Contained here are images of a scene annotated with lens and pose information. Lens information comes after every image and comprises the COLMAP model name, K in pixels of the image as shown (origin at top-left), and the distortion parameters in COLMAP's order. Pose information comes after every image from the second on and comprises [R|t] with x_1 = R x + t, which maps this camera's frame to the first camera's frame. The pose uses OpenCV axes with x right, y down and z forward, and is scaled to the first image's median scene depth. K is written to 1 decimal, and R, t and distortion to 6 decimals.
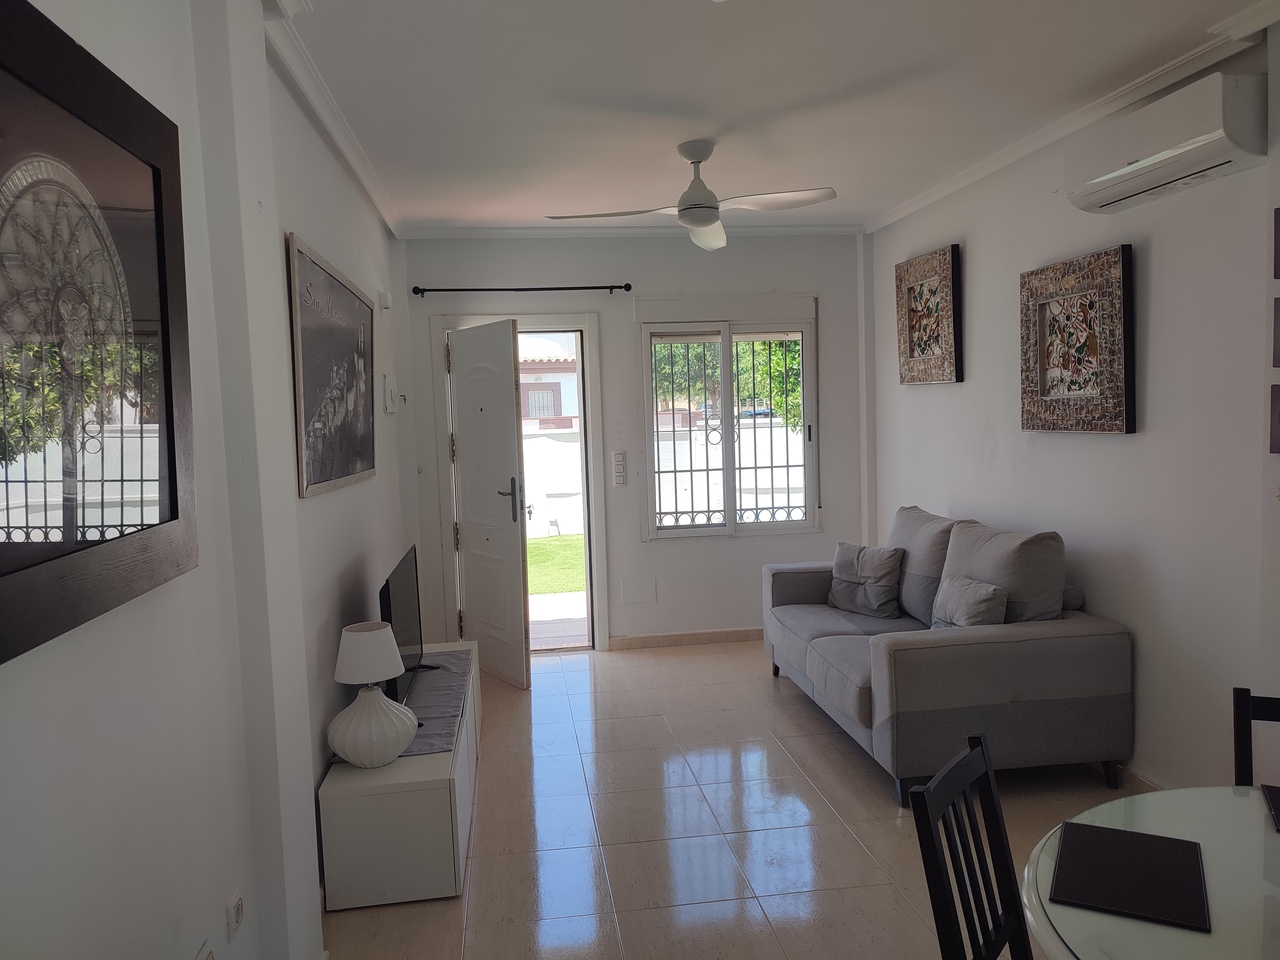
lens RADIAL K [[951.0, 0, 640.5], [0, 951.0, 480.2], [0, 0, 1]] dist [0.032389, -0.022555]
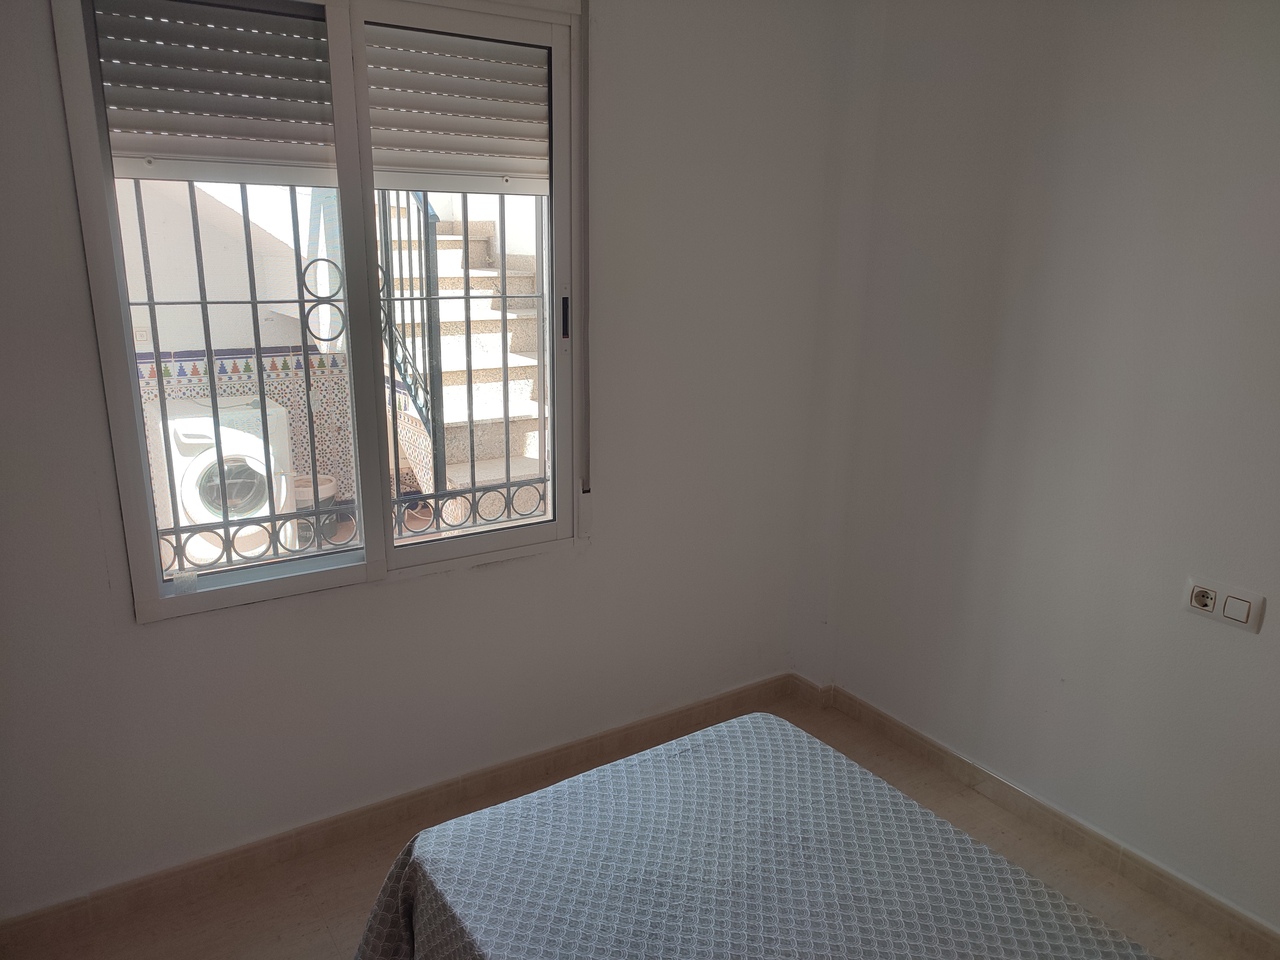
lens RADIAL K [[951.0, 0, 639.6], [0, 951.0, 470.5], [0, 0, 1]] dist [0.032389, -0.022555]
pose [[0.908714, -0.050409, 0.414364, 0.044539], [-0.000176, 0.992635, 0.121144, -0.046542], [-0.417419, -0.110158, 0.902013, 0.858044]]
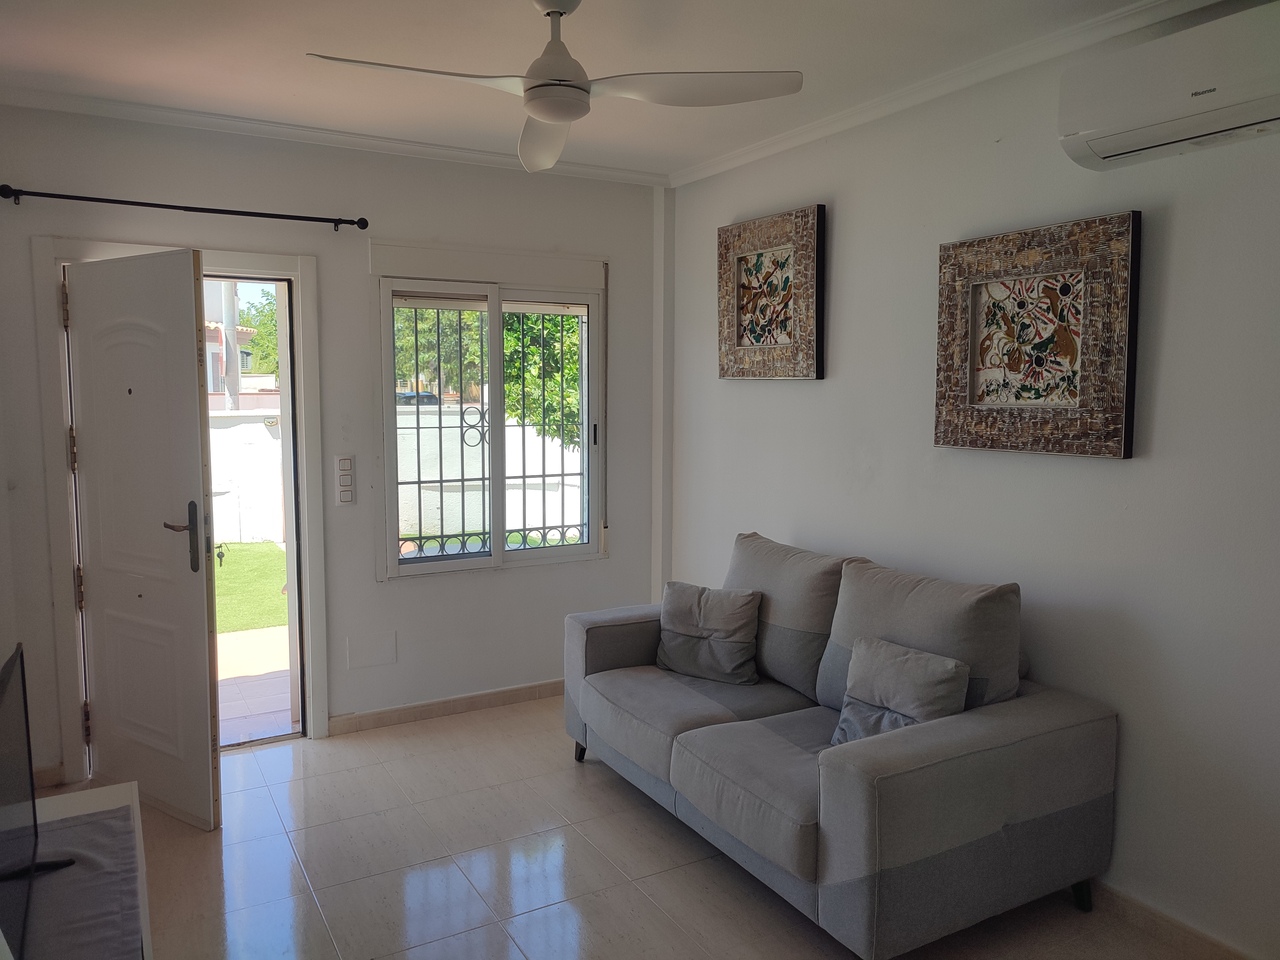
lens RADIAL K [[951.0, 0, 652.0], [0, 951.0, 478.5], [0, 0, 1]] dist [0.032389, -0.022555]
pose [[0.925774, -0.000730, 0.378077, -0.109713], [-0.005320, 0.999874, 0.014958, -0.035027], [-0.378040, -0.015859, 0.925653, 0.354962]]
